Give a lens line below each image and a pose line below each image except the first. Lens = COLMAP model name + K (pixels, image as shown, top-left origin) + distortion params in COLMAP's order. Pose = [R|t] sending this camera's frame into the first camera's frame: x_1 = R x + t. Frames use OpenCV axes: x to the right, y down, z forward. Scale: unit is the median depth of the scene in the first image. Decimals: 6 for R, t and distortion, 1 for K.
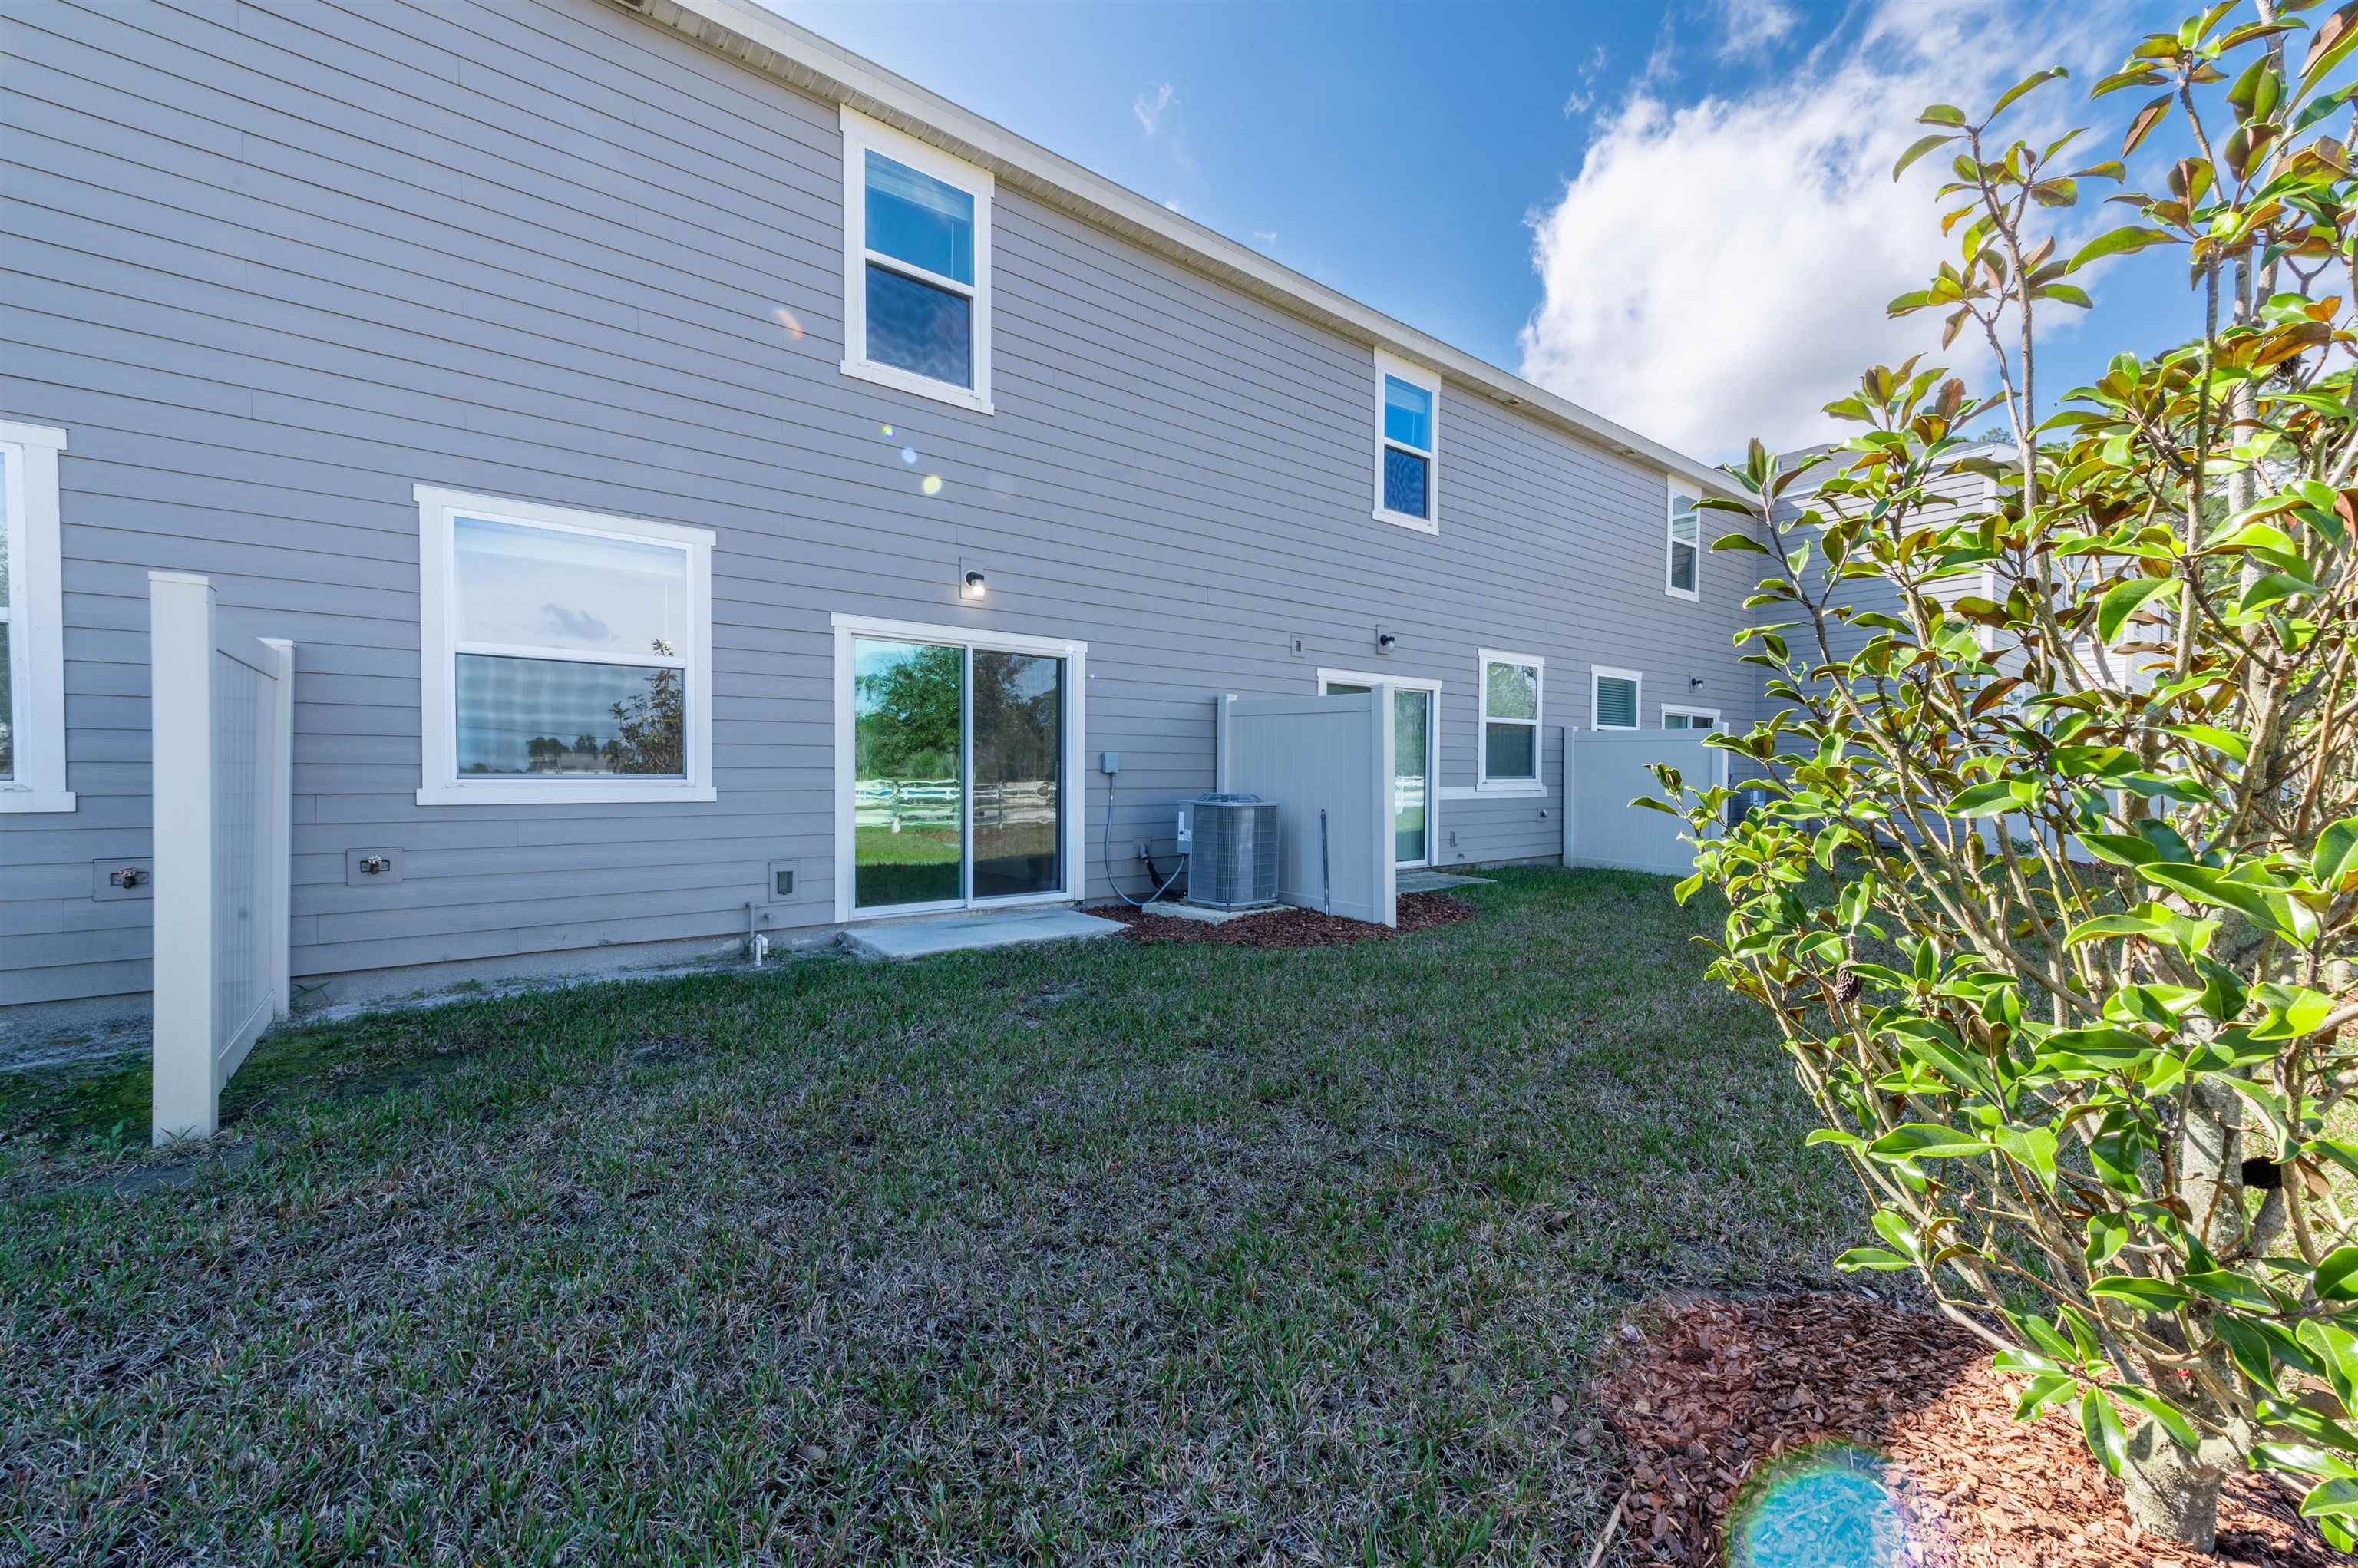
lens RADIAL K [[925.1, 0, 1186.5], [0, 925.1, 785.8], [0, 0, 1]] dist [0.018772, -0.000536]
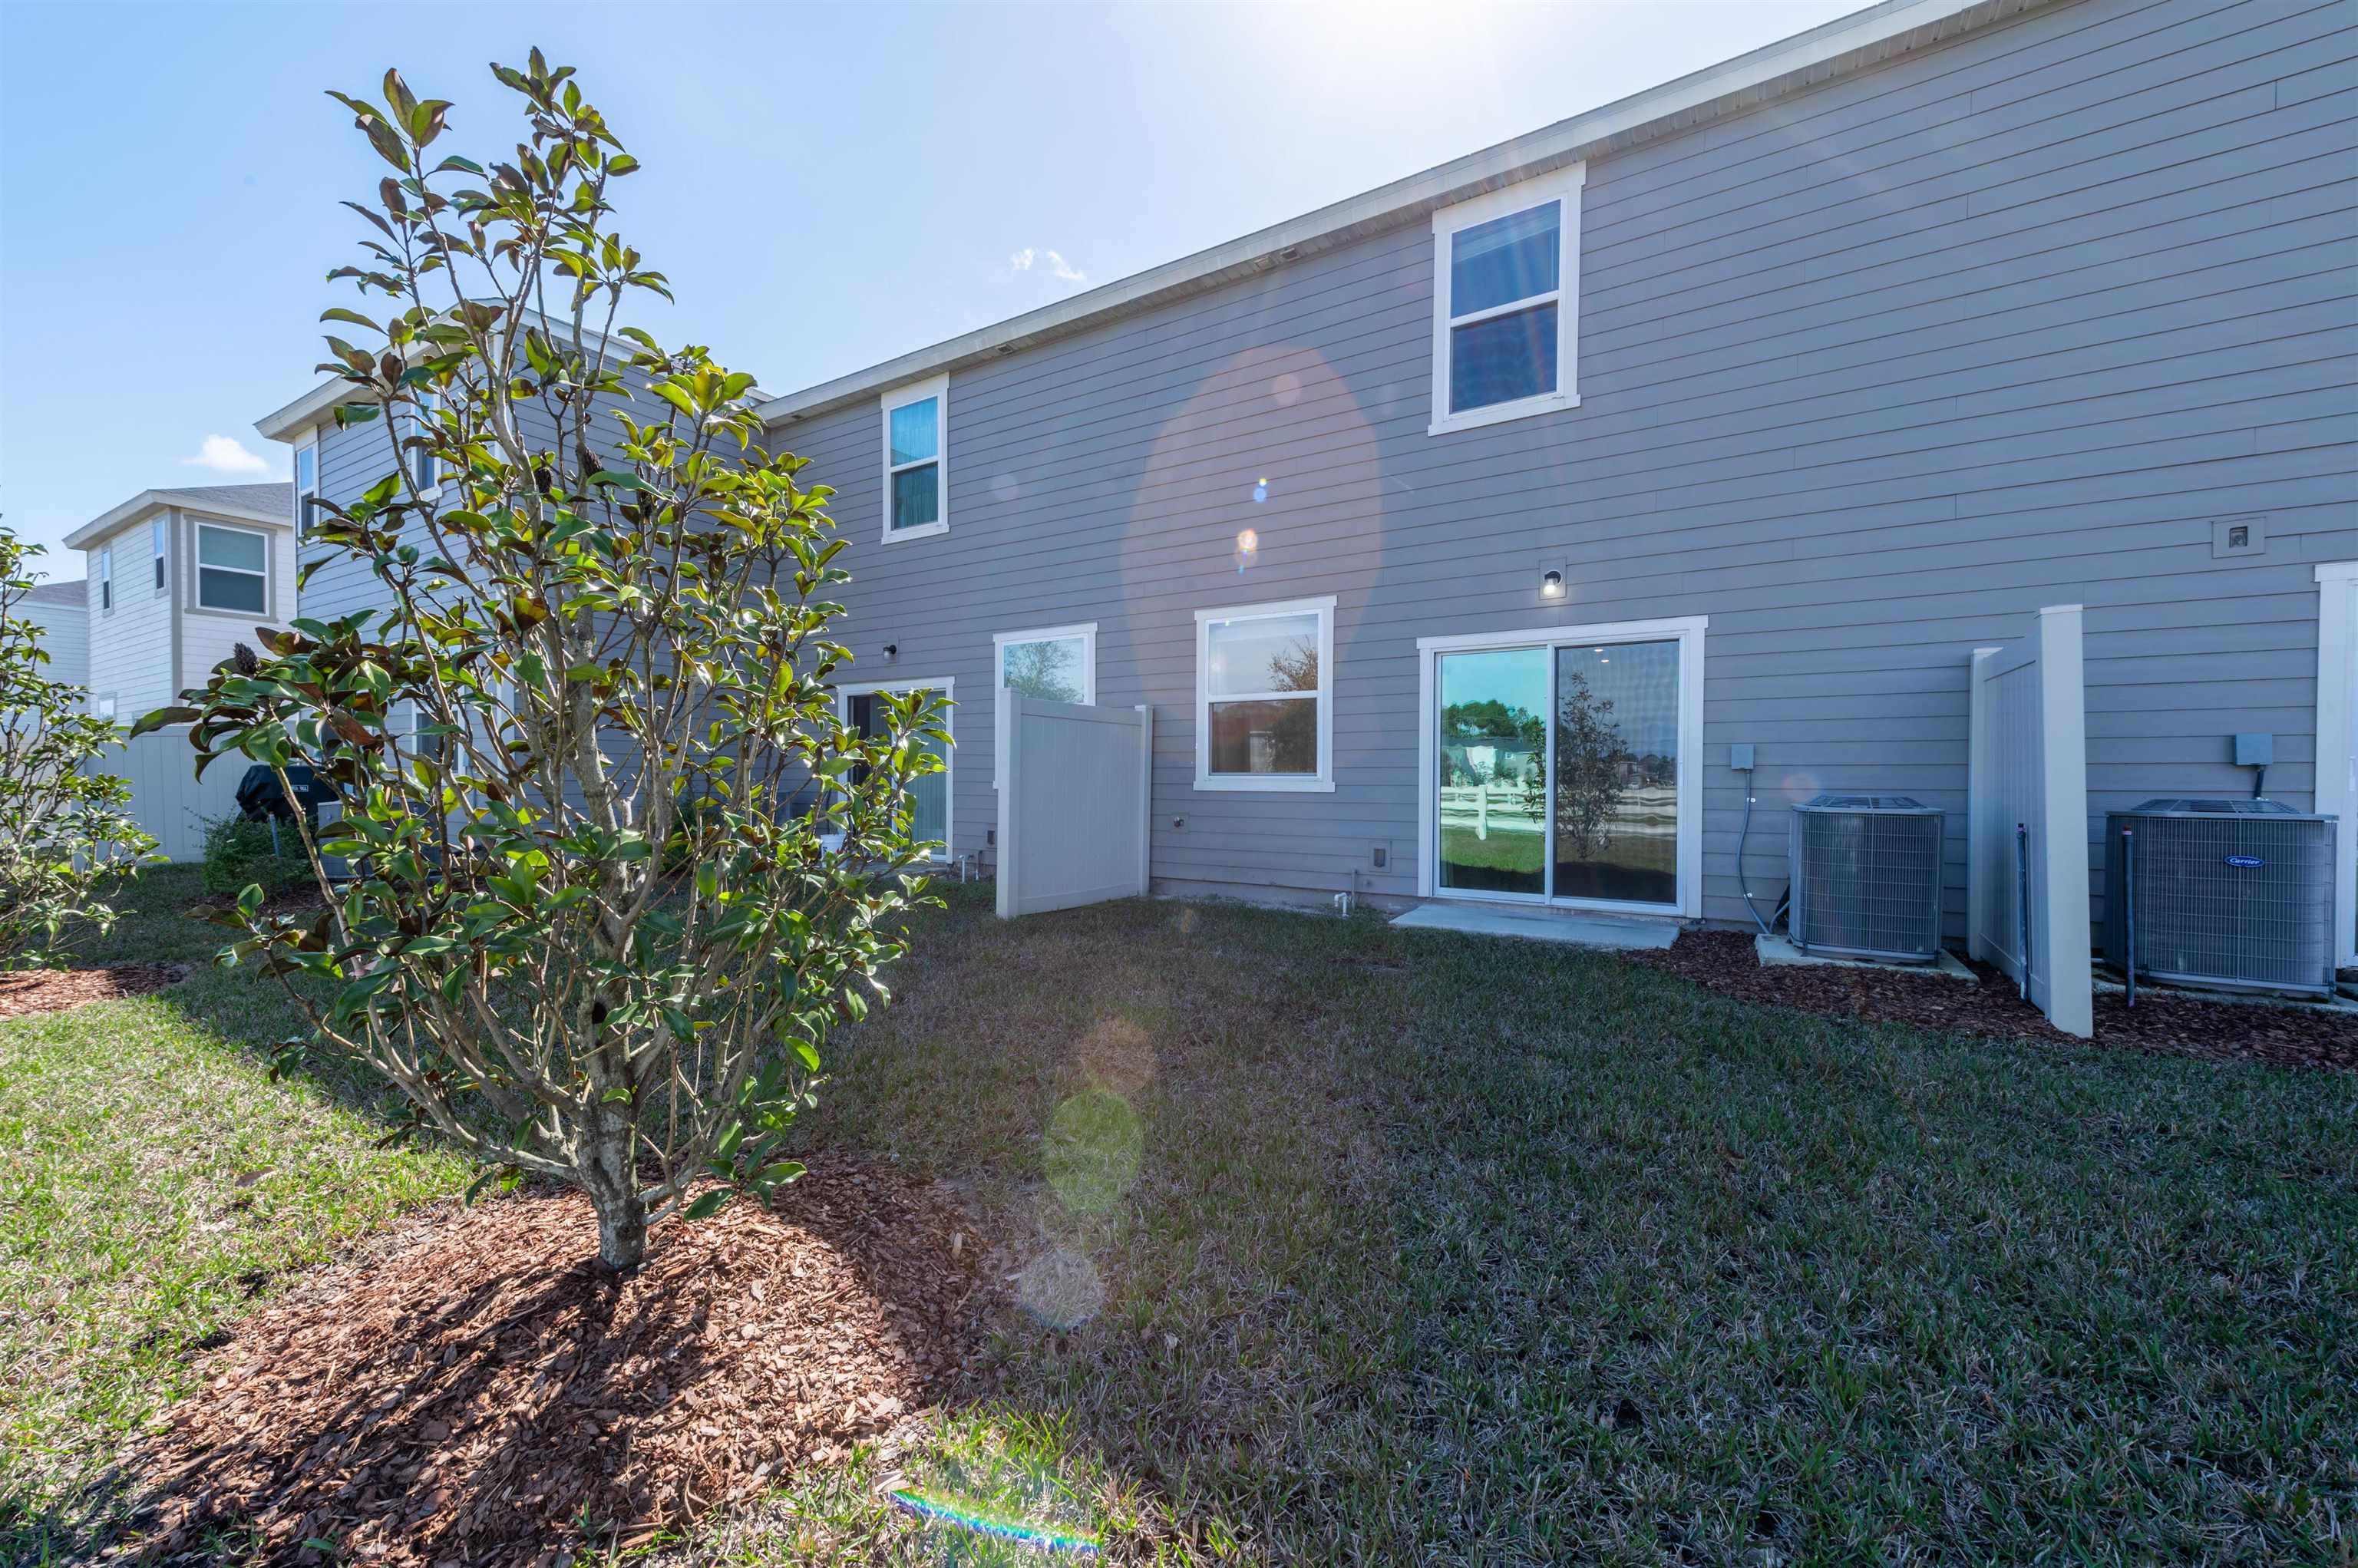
lens RADIAL K [[925.1, 0, 1188.3], [0, 925.1, 780.6], [0, 0, 1]] dist [0.018772, -0.000536]
pose [[0.322202, -0.003005, -0.946666, 0.603768], [-0.015605, 0.999842, -0.008485, 0.011985], [0.946542, 0.017506, 0.322104, 0.305805]]
